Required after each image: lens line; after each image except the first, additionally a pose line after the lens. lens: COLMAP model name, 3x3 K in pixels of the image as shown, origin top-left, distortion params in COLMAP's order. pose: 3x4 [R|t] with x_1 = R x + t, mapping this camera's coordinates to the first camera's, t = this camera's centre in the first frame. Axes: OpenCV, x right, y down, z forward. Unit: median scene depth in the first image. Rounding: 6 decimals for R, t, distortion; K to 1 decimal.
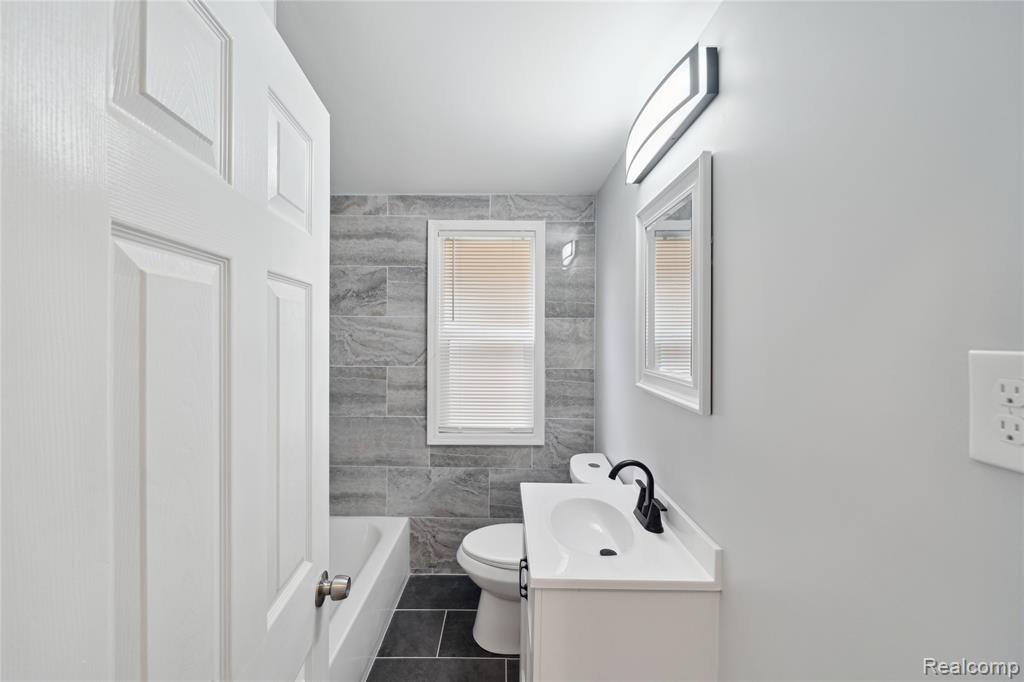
lens RADIAL K [[387.1, 0, 513.4], [0, 387.1, 335.5], [0, 0, 1]] dist [-0.000842, -0.000056]
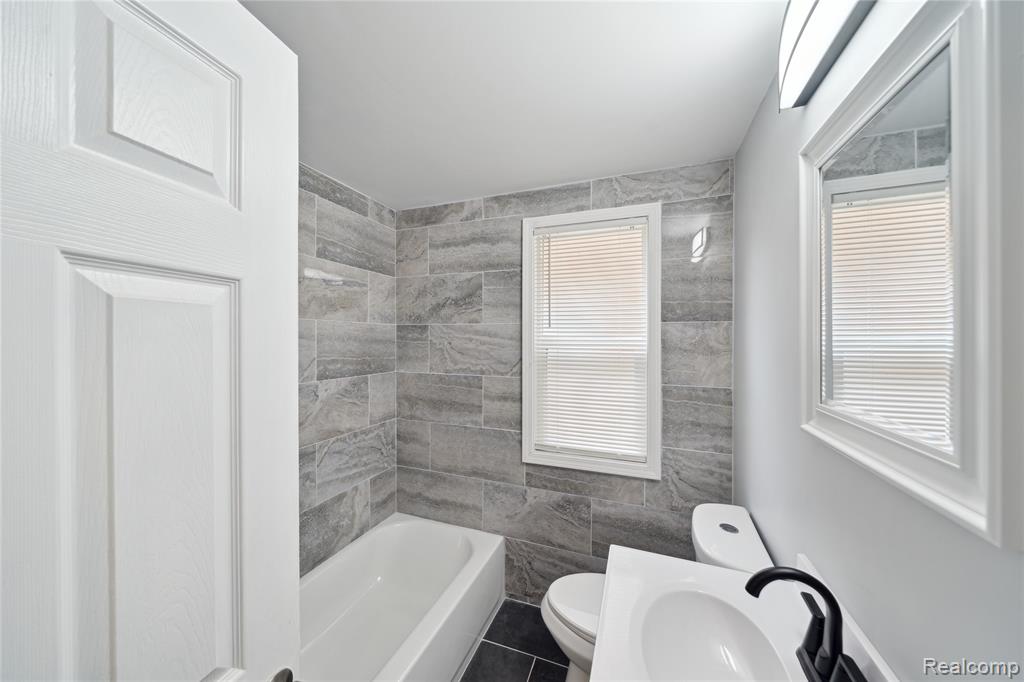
lens RADIAL K [[364.7, 0, 501.6], [0, 364.7, 338.5], [0, 0, 1]] dist [-0.006664, 0.000399]
pose [[0.929111, -0.002719, -0.369791, 0.053207], [-0.000094, 0.999971, -0.007588, -0.005626], [0.369801, 0.007085, 0.929084, 0.173591]]
